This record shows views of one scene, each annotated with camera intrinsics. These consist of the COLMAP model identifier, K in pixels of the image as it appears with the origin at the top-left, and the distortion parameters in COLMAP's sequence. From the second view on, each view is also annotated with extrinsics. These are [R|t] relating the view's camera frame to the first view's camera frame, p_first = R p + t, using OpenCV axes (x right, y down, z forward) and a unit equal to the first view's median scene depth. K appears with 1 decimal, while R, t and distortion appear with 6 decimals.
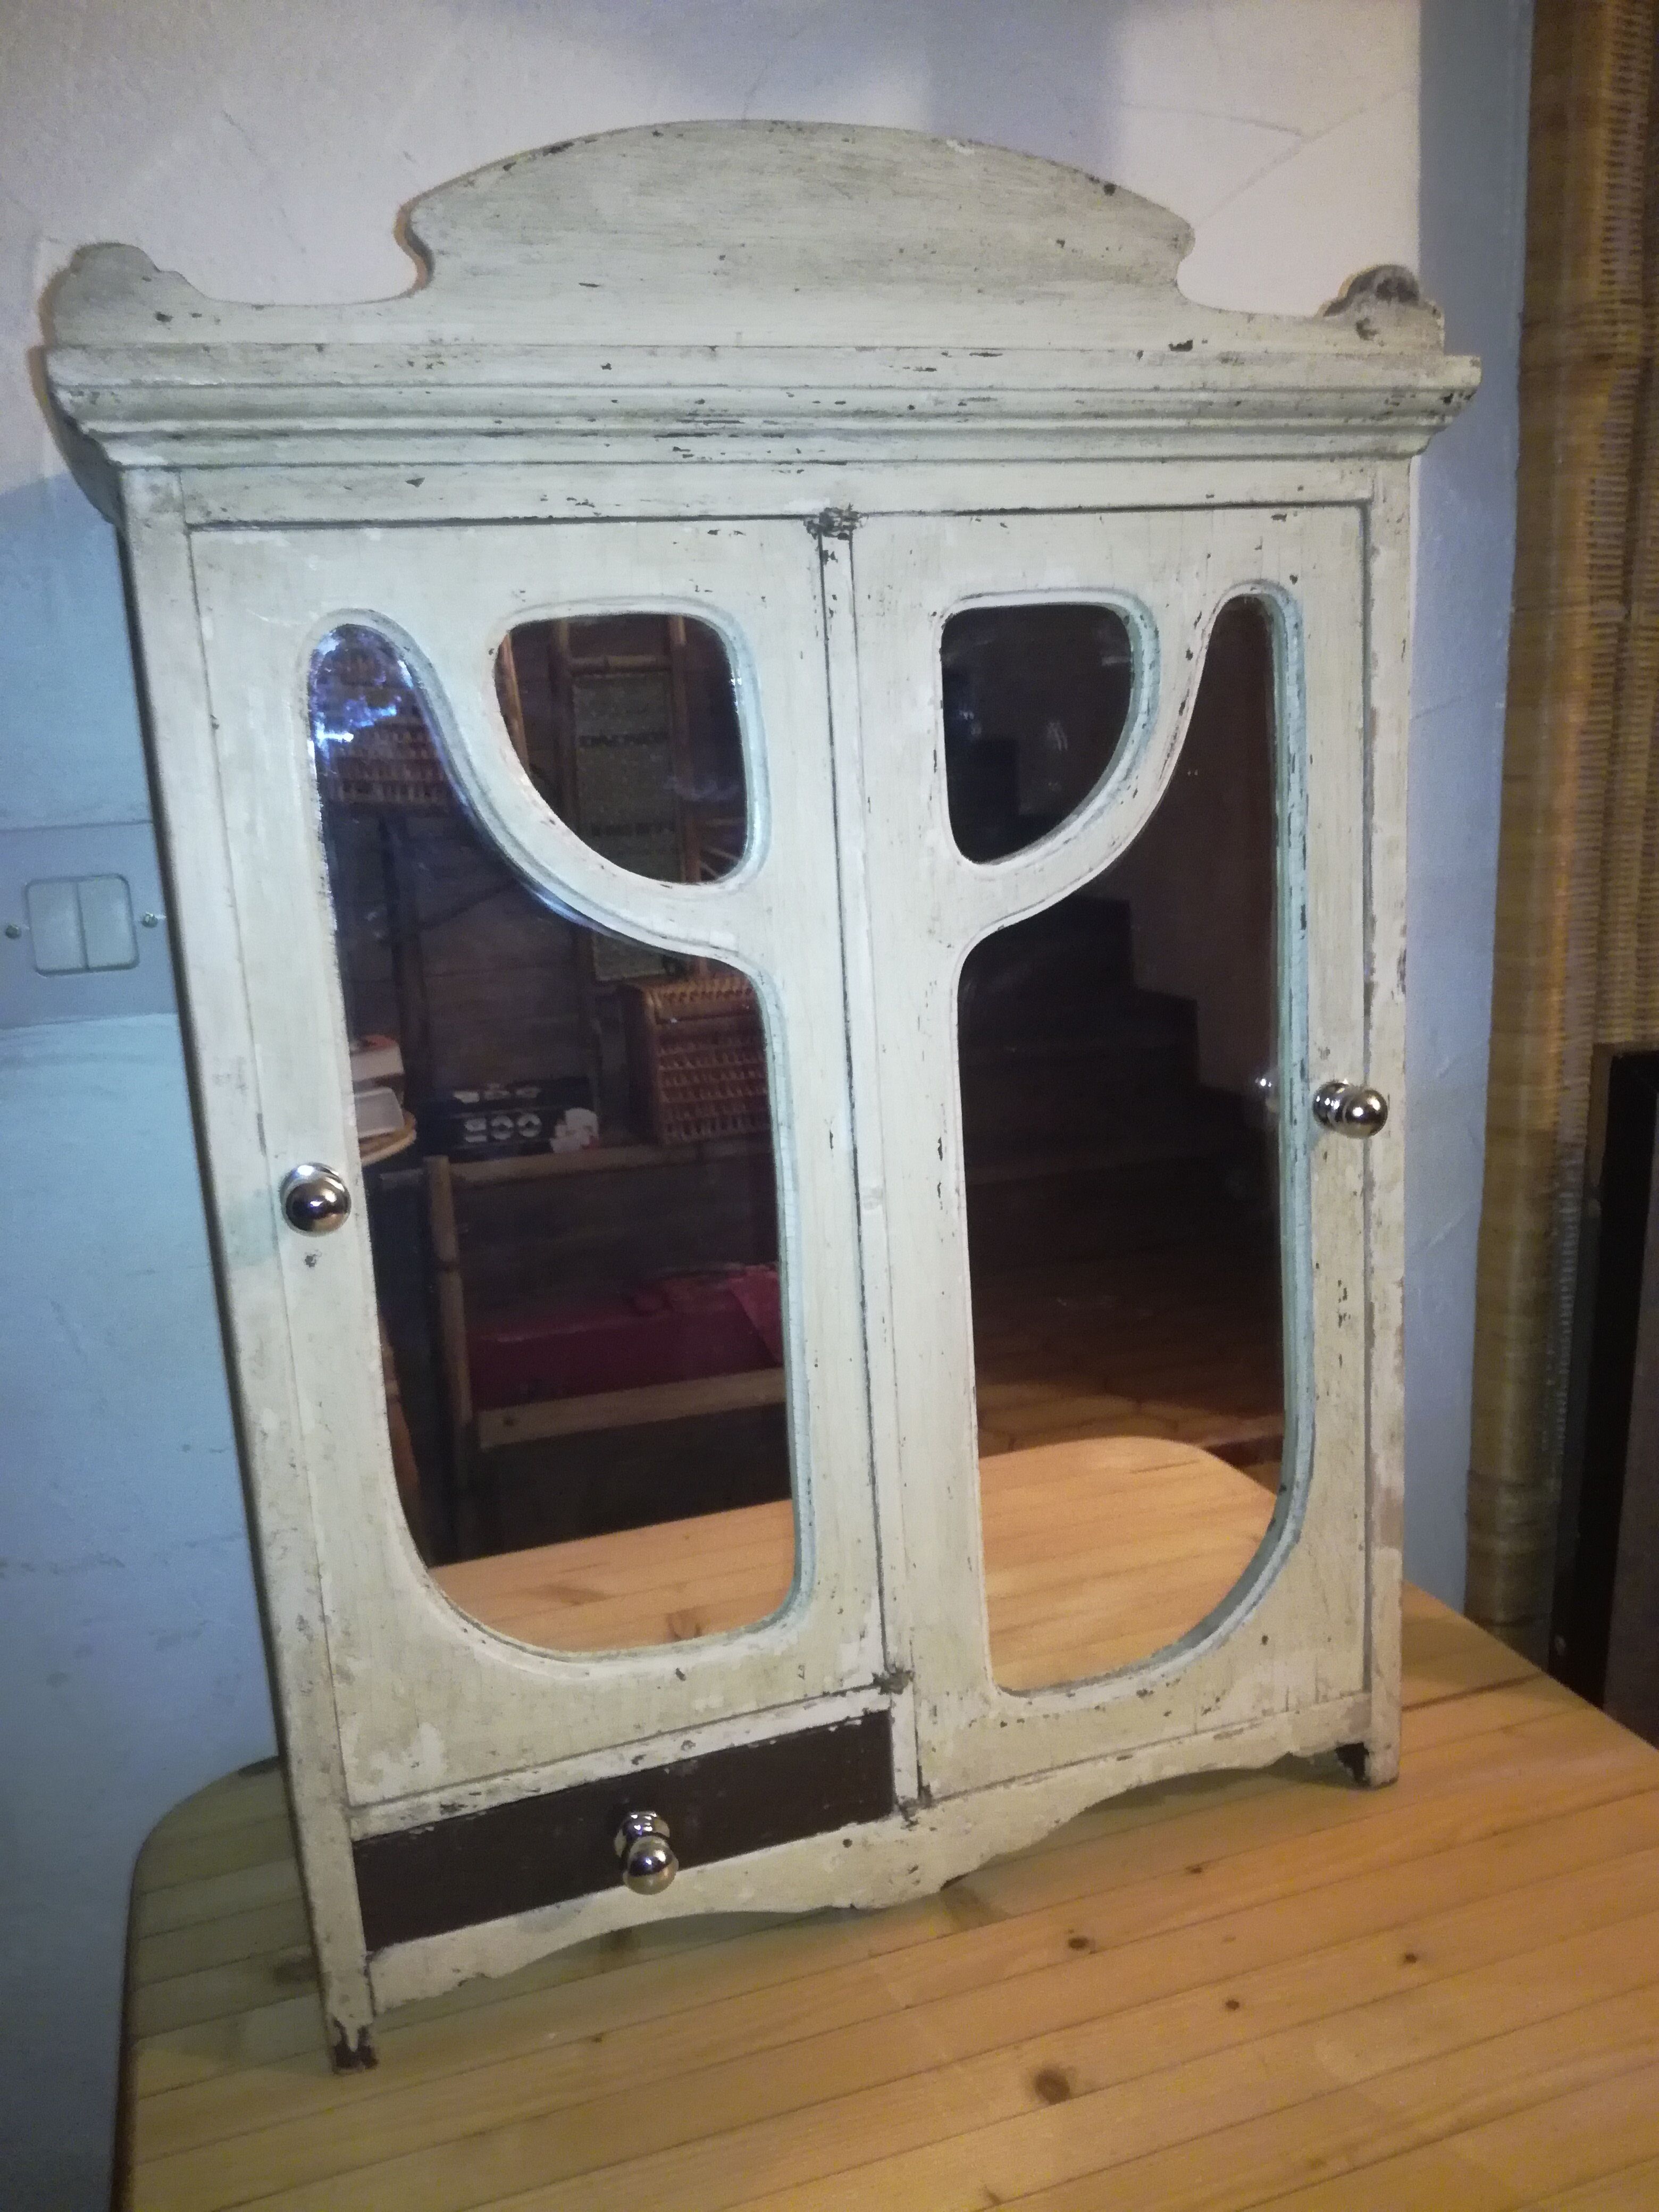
lens RADIAL K [[1809.9, 0, 834.9], [0, 1809.9, 1073.1], [0, 0, 1]] dist [0.094934, -0.224720]
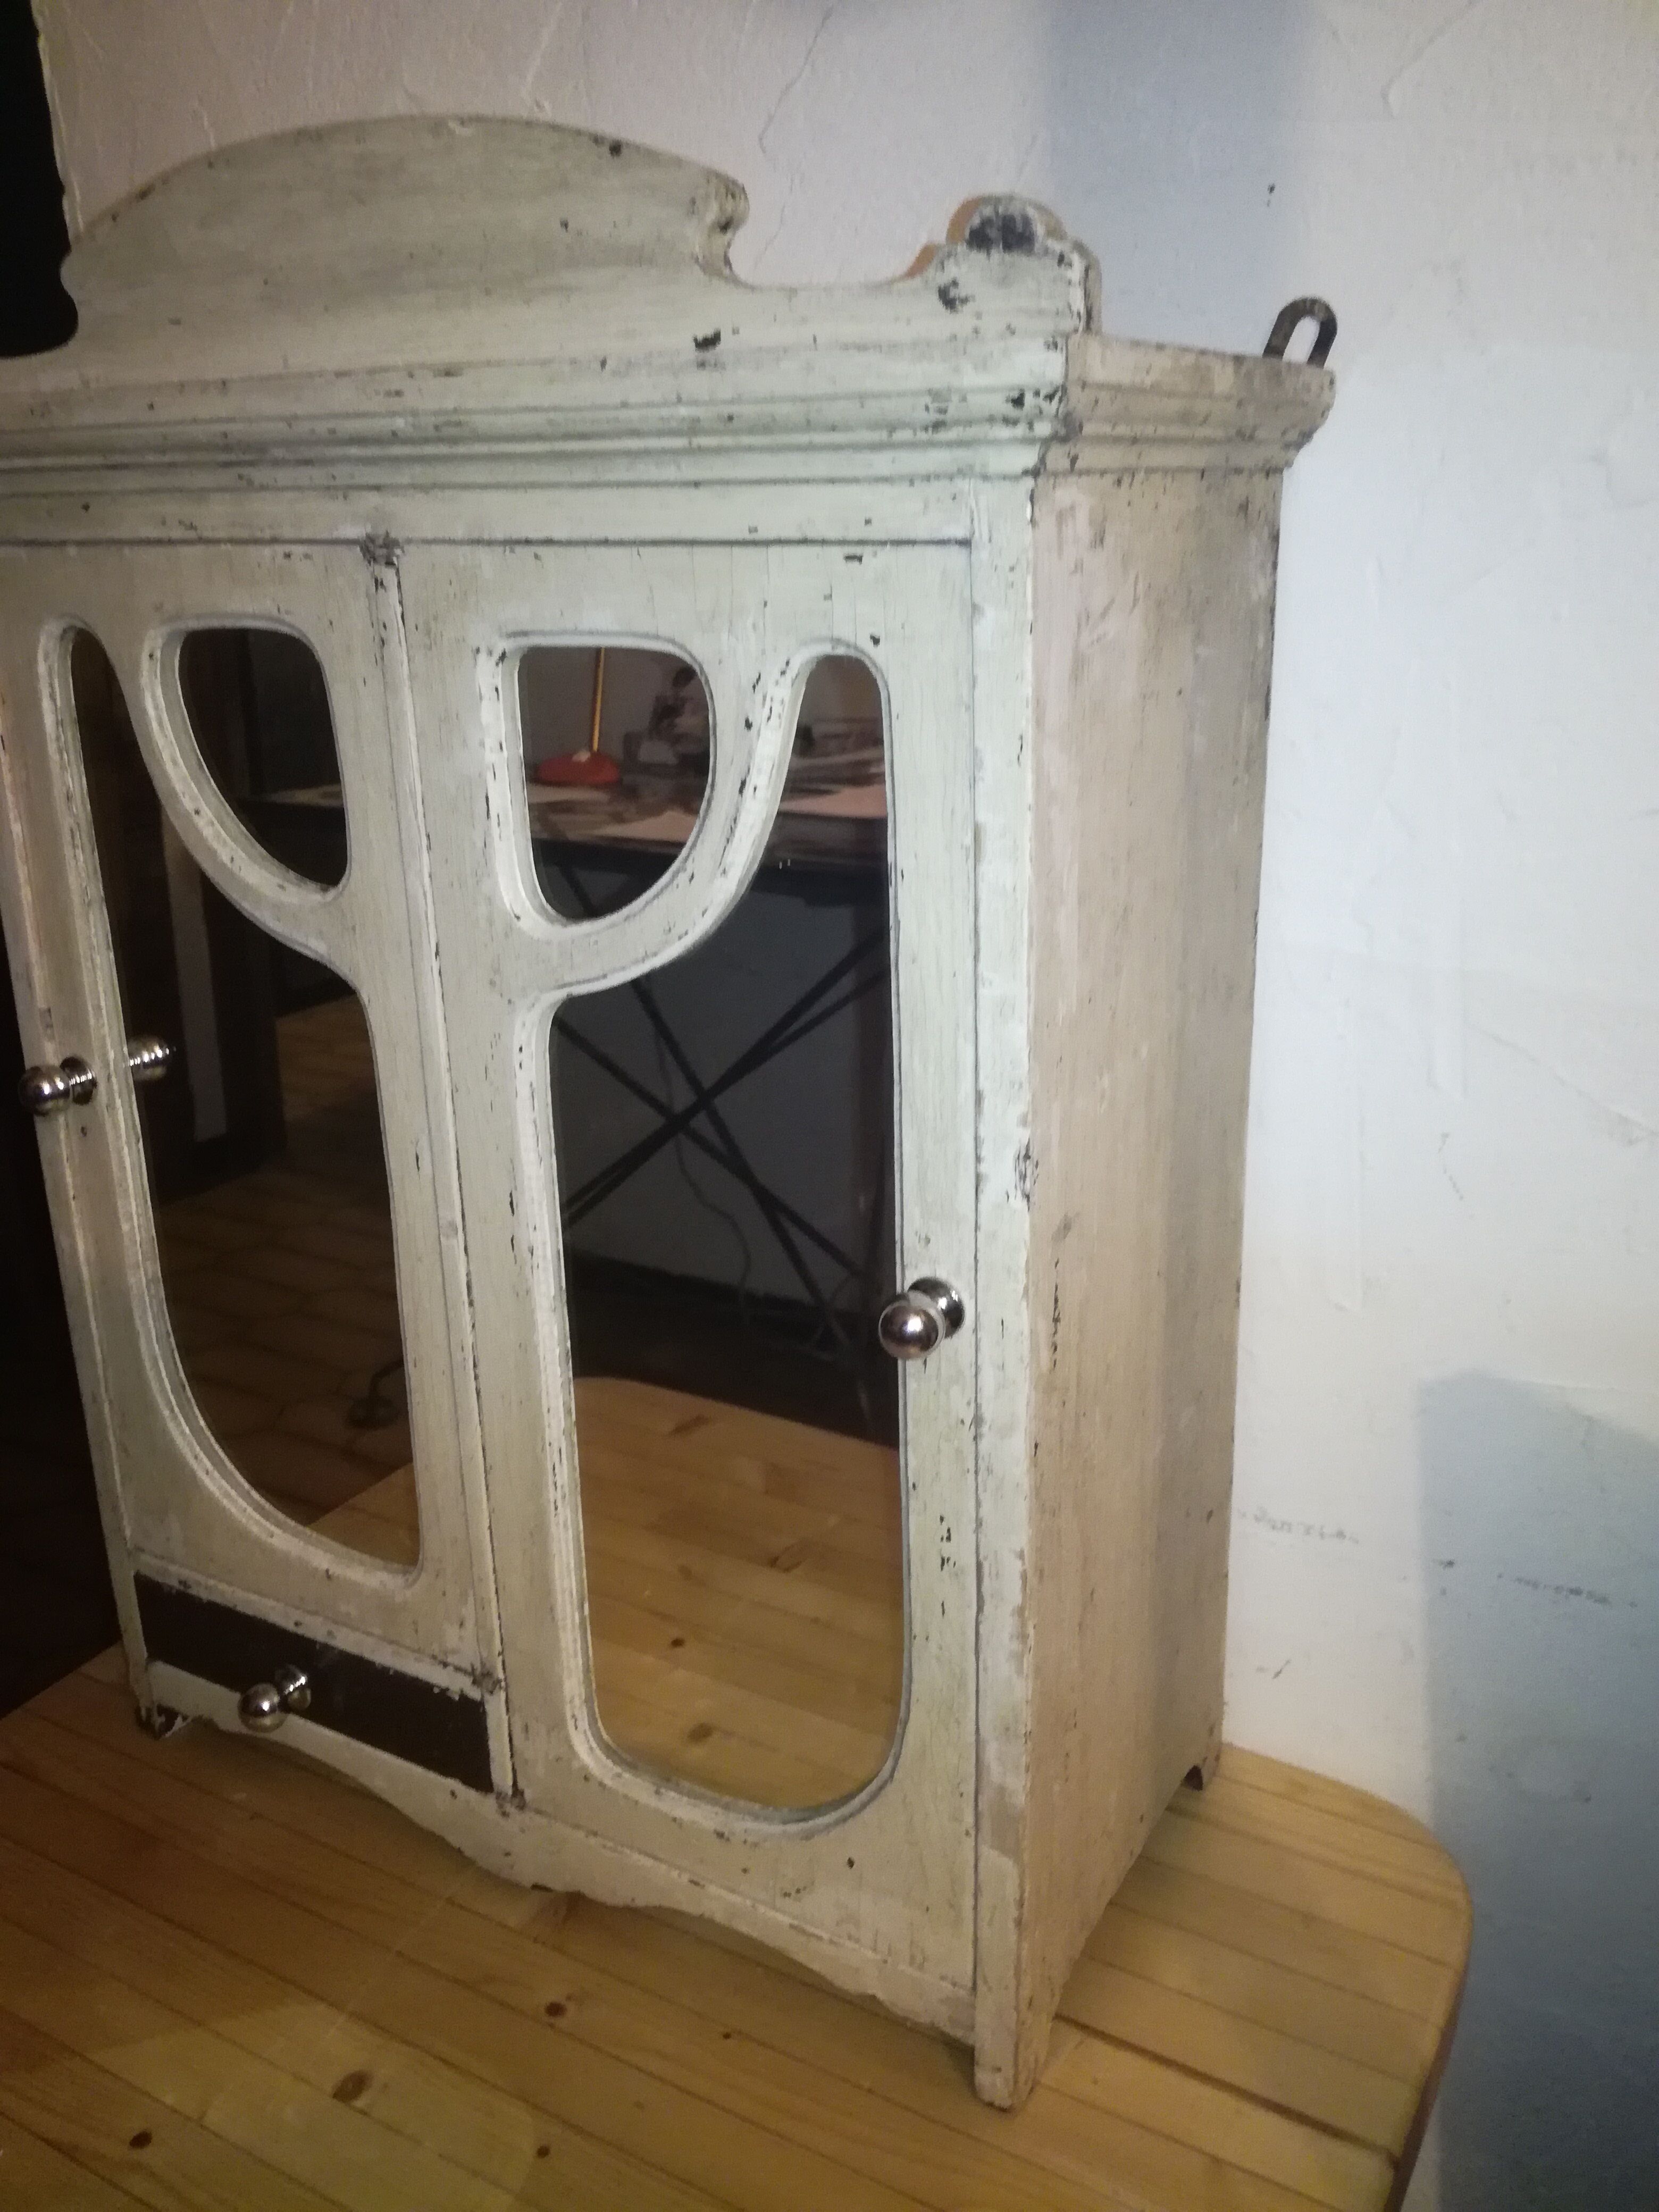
lens RADIAL K [[1809.9, 0, 834.9], [0, 1809.9, 1073.1], [0, 0, 1]] dist [0.094934, -0.224720]
pose [[0.661868, 0.268336, -0.699948, 0.877167], [-0.165792, 0.963013, 0.212414, -0.273364], [0.731057, -0.024545, 0.681875, 0.501351]]
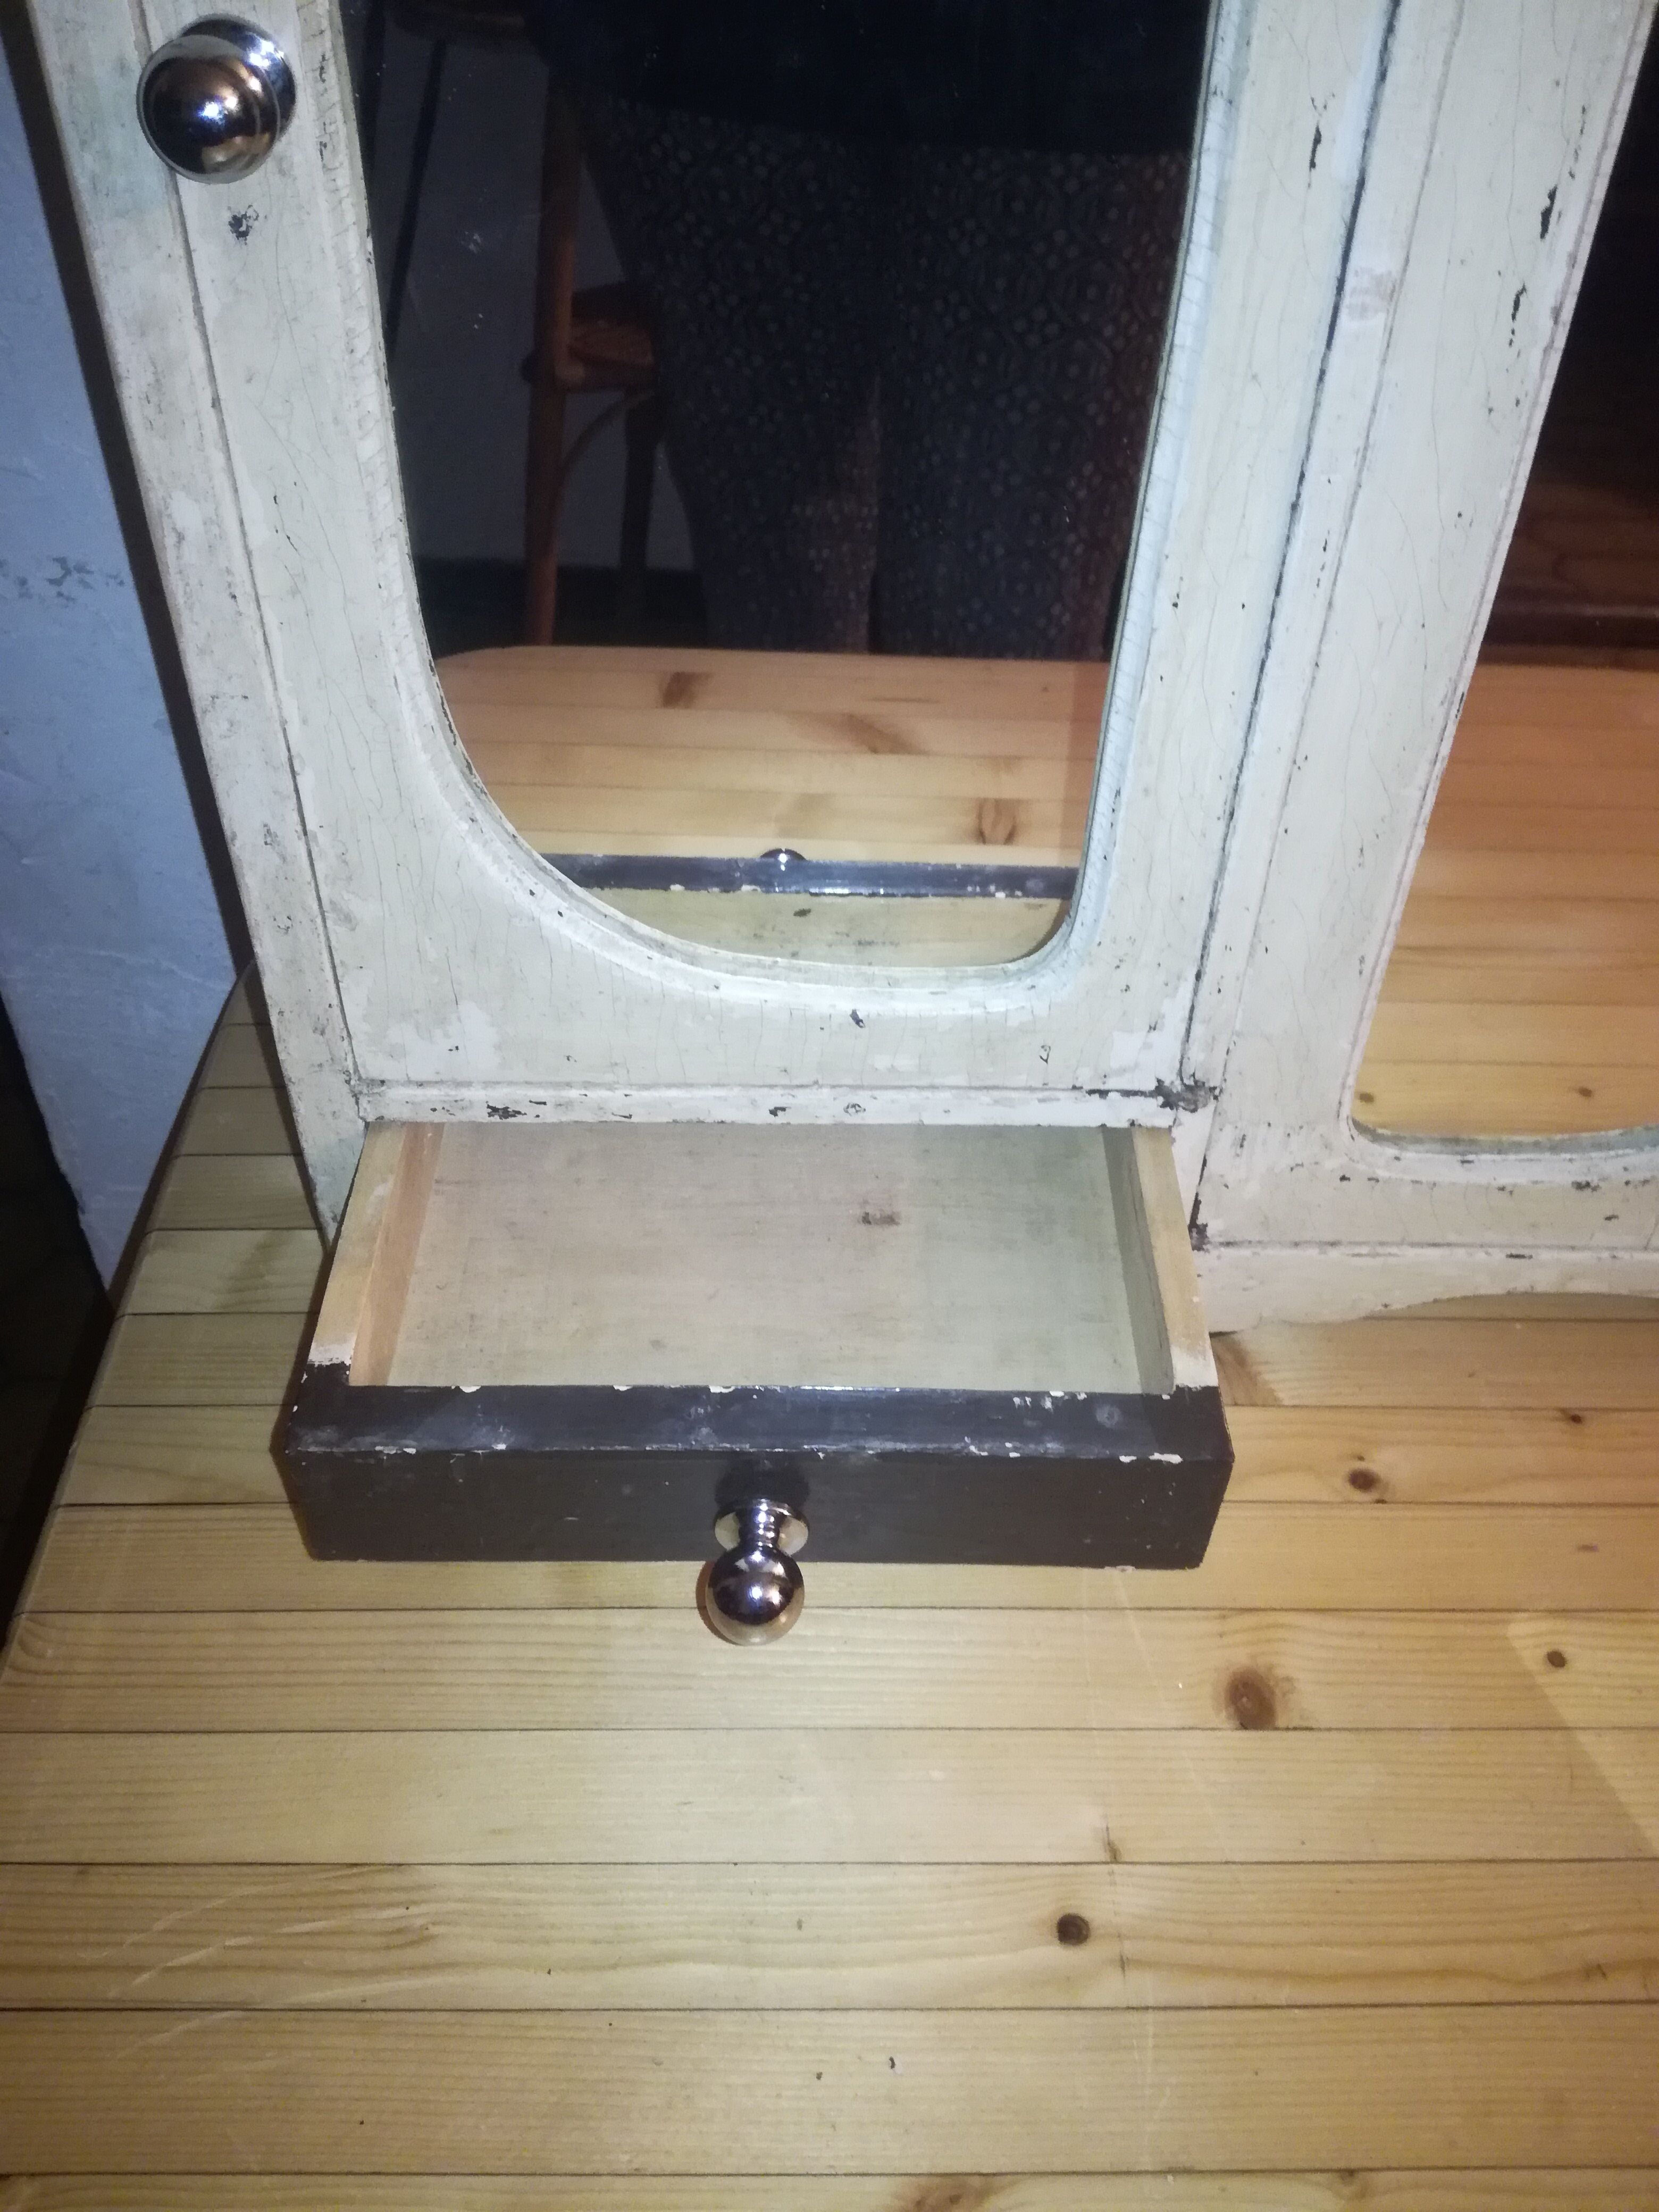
lens RADIAL K [[1870.6, 0, 829.5], [0, 1870.6, 1106.0], [0, 0, 1]] dist [0.114456, -0.238253]
pose [[0.945364, 0.274449, -0.175968, 0.033930], [-0.140624, 0.830231, 0.539389, -0.003462], [0.294129, -0.485174, 0.823465, 0.461001]]
